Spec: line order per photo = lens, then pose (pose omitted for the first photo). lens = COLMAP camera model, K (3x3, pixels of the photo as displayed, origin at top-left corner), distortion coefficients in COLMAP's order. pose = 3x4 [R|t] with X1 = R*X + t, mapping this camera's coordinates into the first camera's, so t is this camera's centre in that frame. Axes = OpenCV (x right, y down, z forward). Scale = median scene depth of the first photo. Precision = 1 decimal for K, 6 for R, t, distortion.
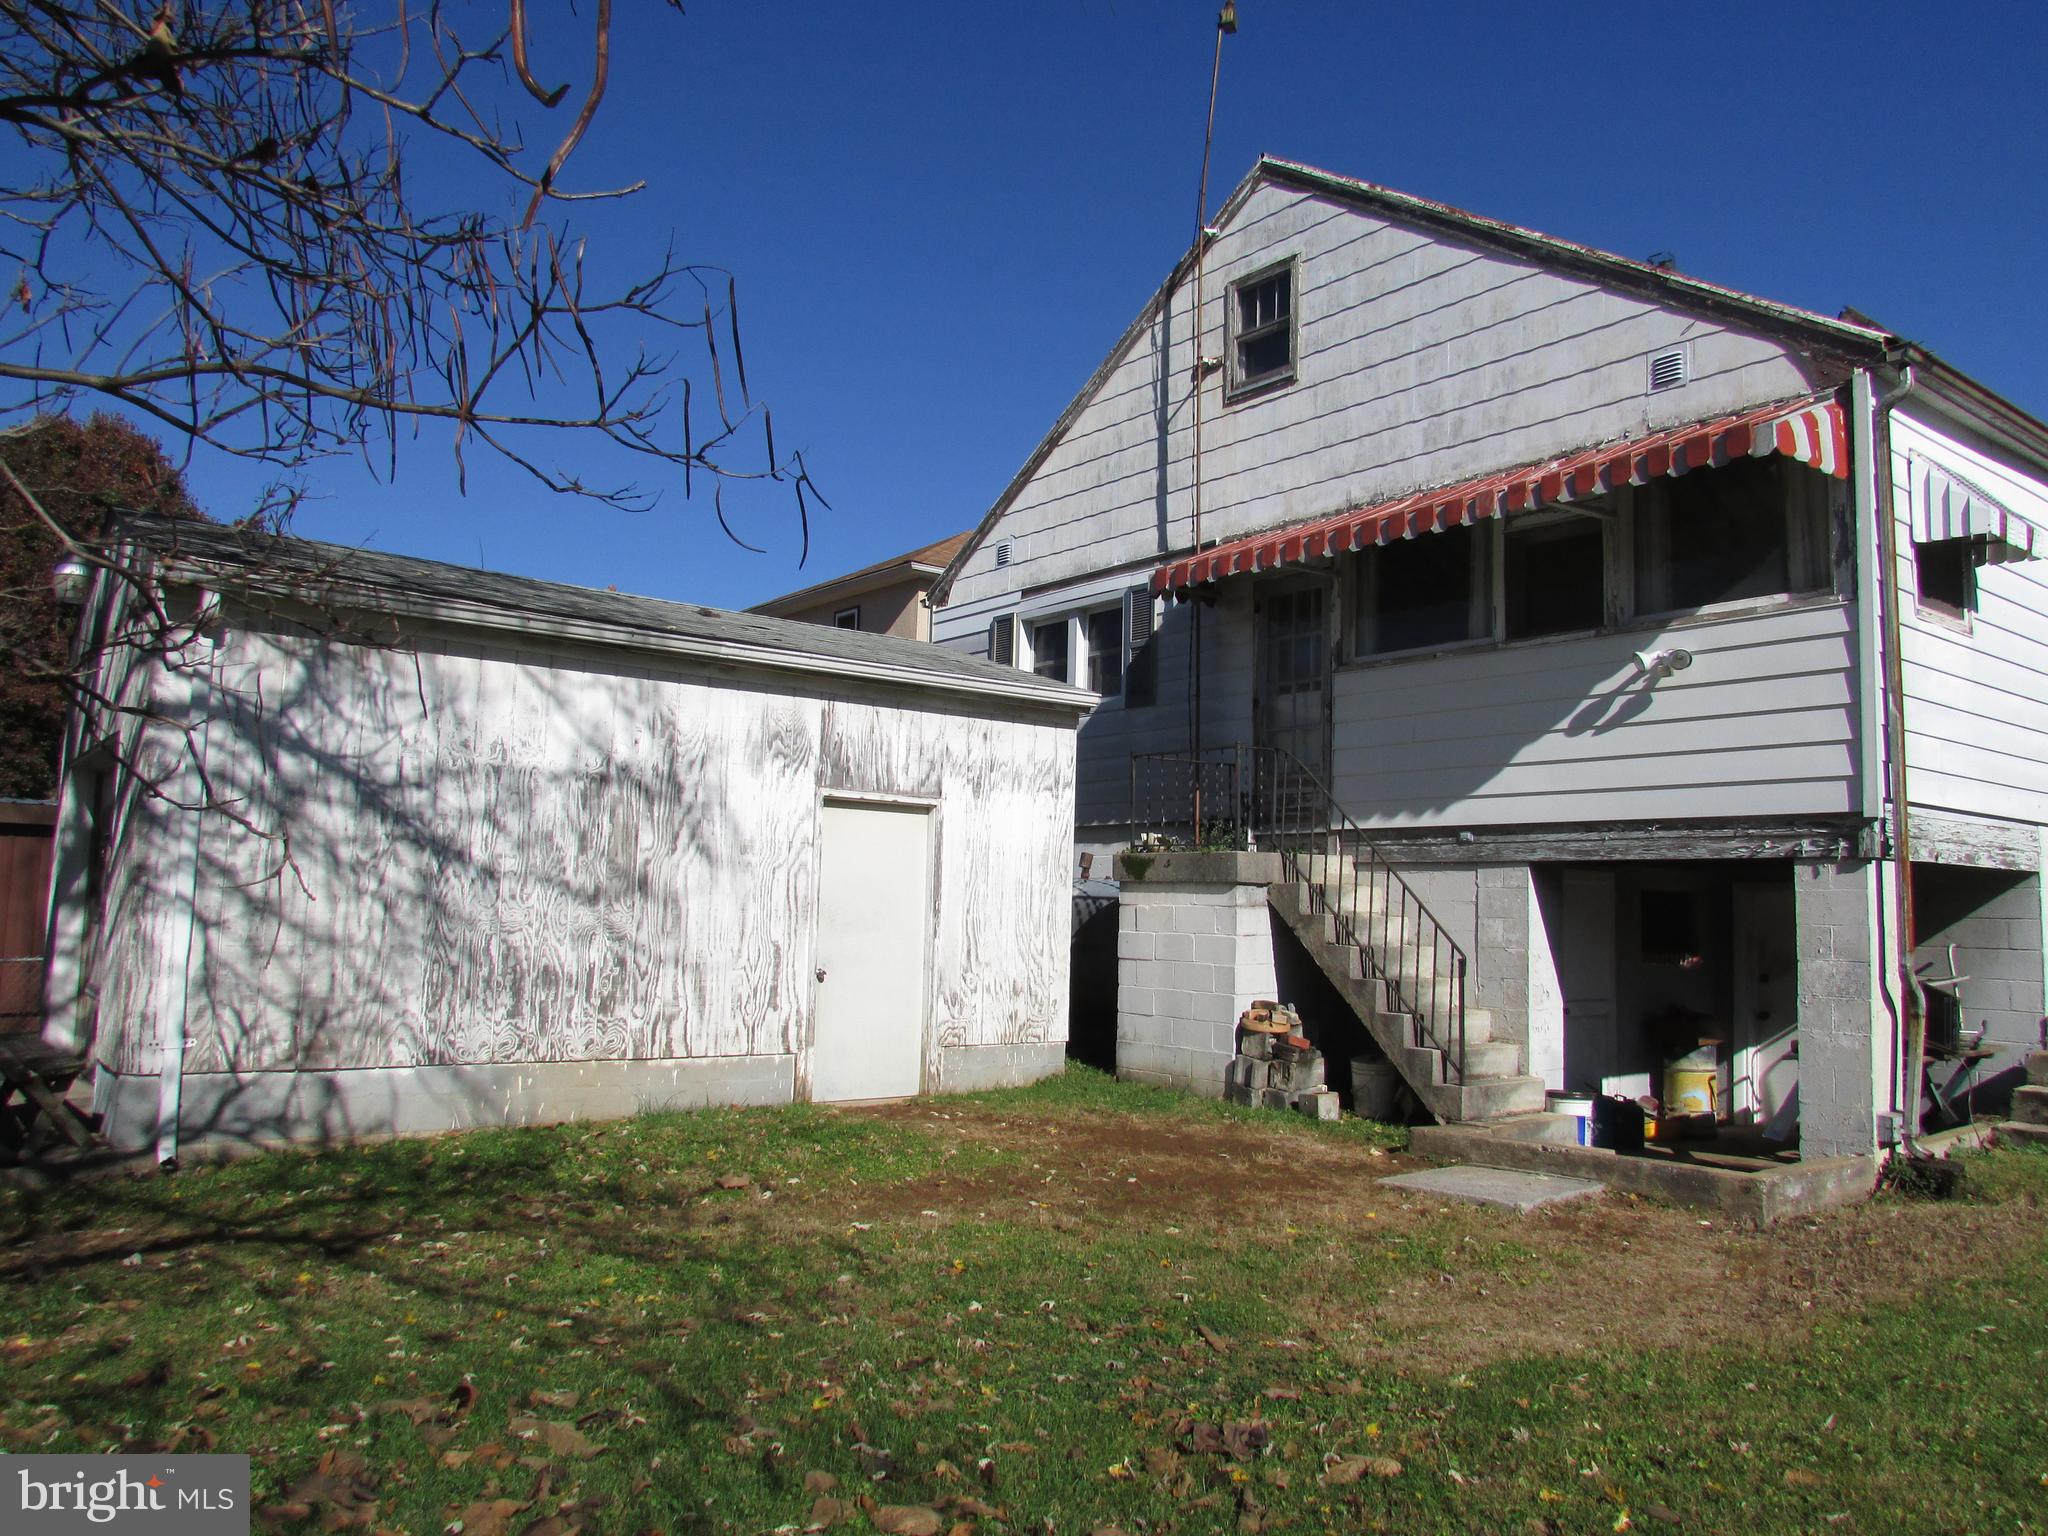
lens RADIAL K [[1453.6, 0, 1024.3], [0, 1453.6, 779.4], [0, 0, 1]] dist [-0.031586, 0.006548]
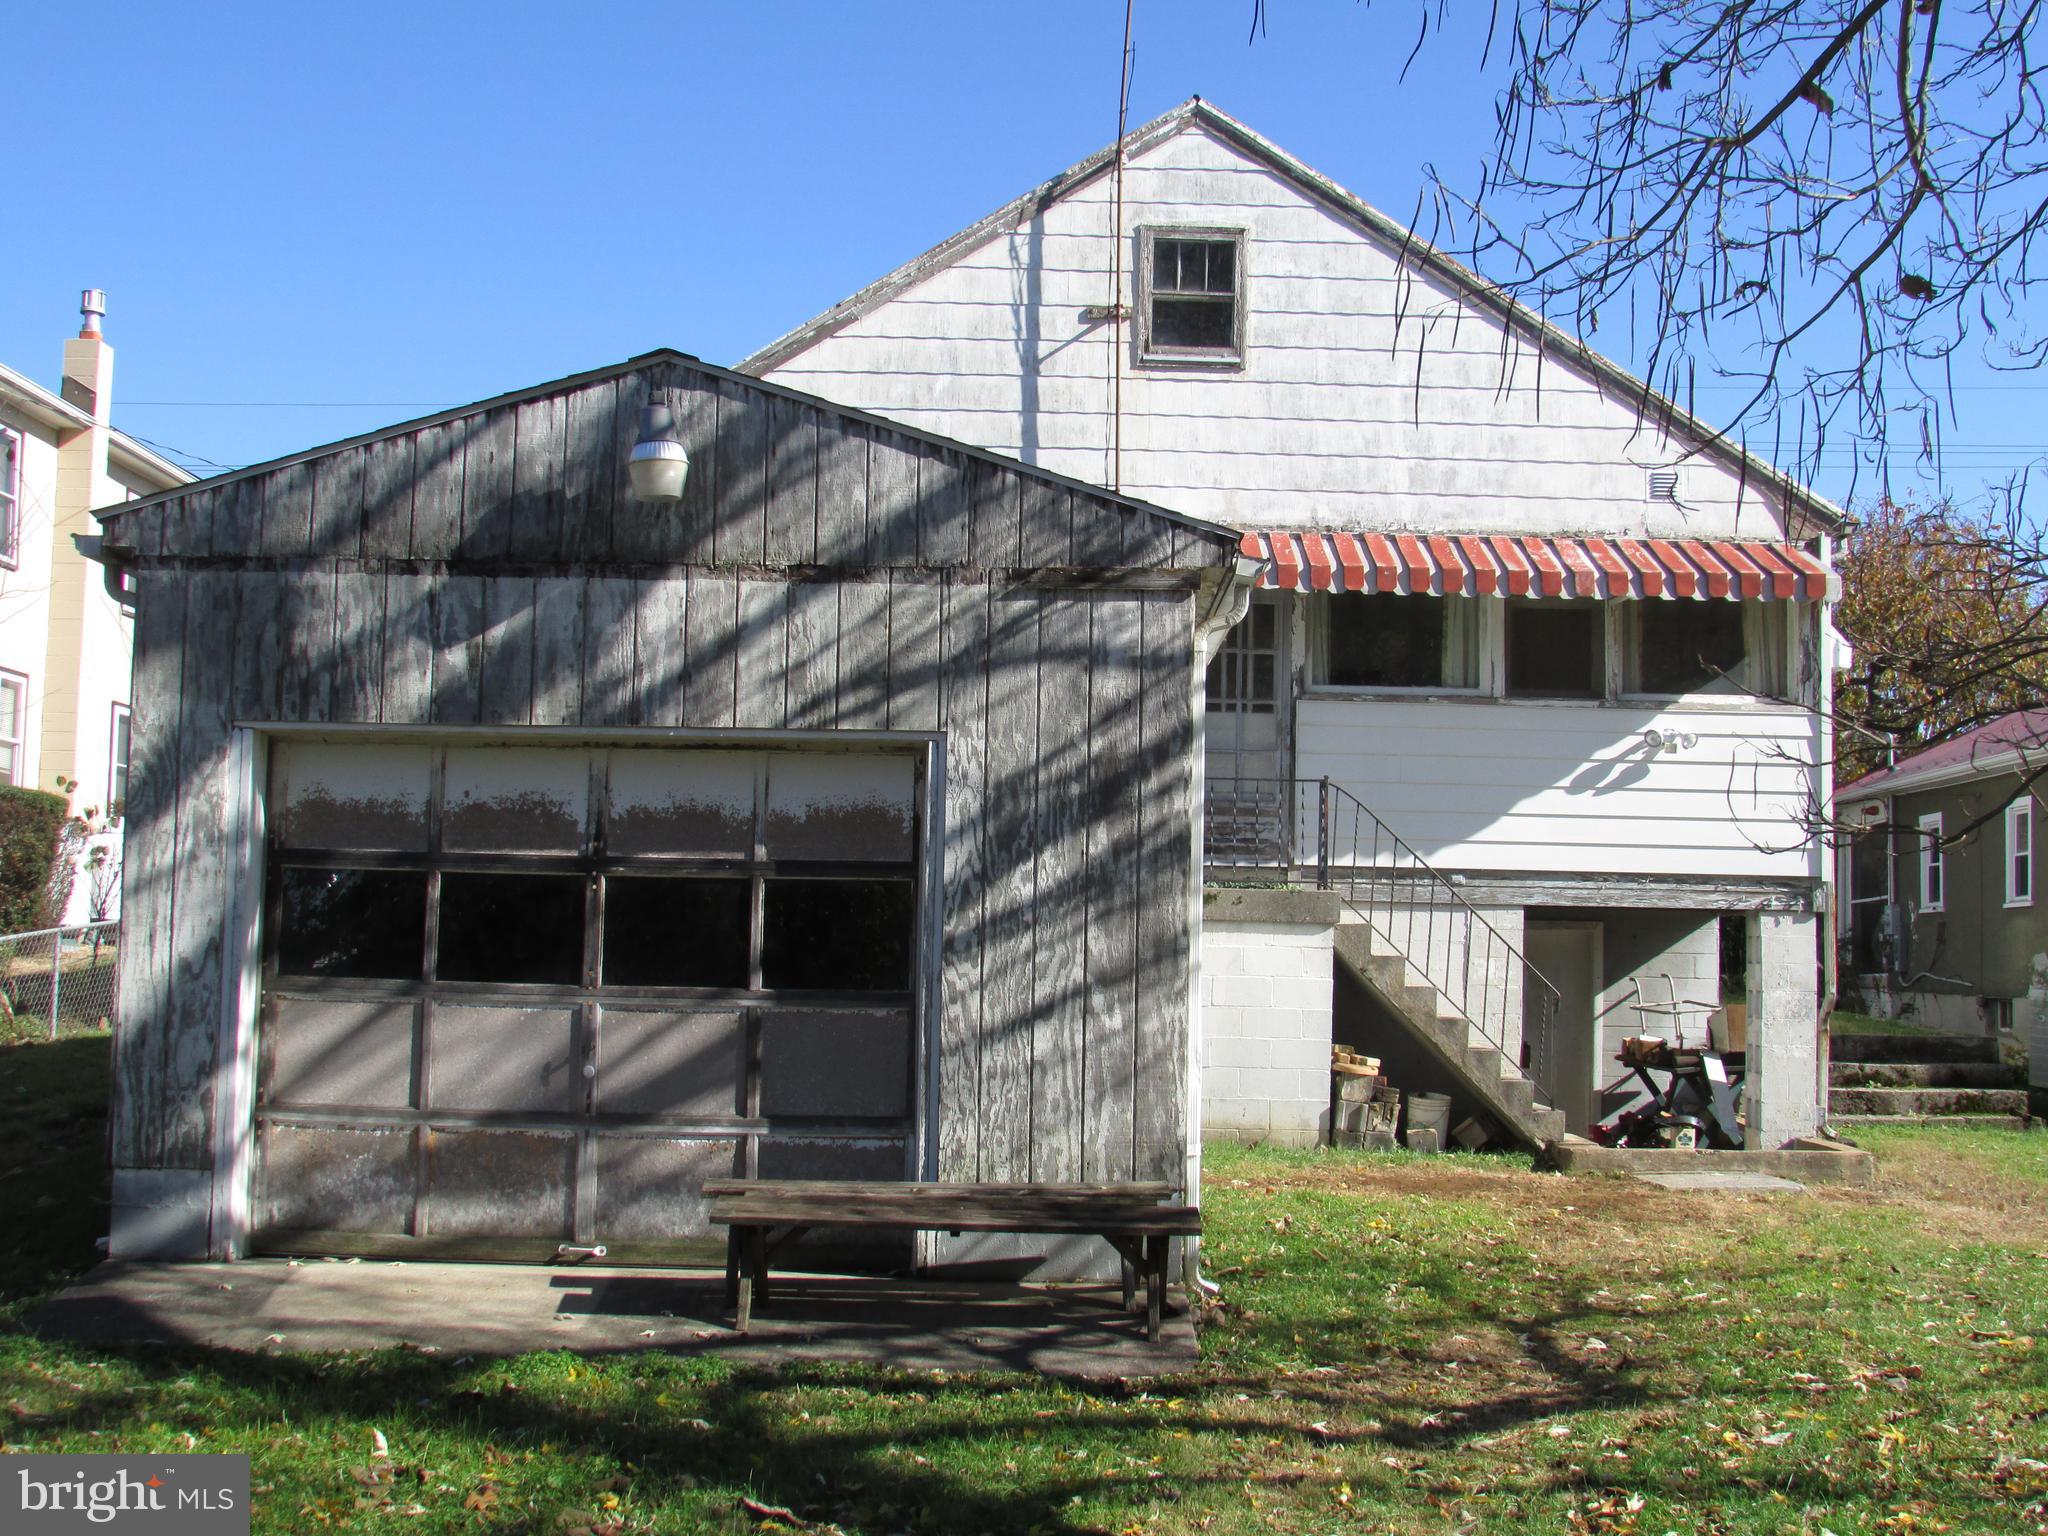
lens RADIAL K [[2426.5, 0, 1024.0], [0, 2426.5, 768.0], [0, 0, 1]] dist [-0.074398, 0.022927]
pose [[0.621996, 0.046709, 0.781626, -1.247011], [-0.076090, 0.997100, 0.000965, -0.018303], [-0.779314, -0.060074, 0.623747, 0.162038]]
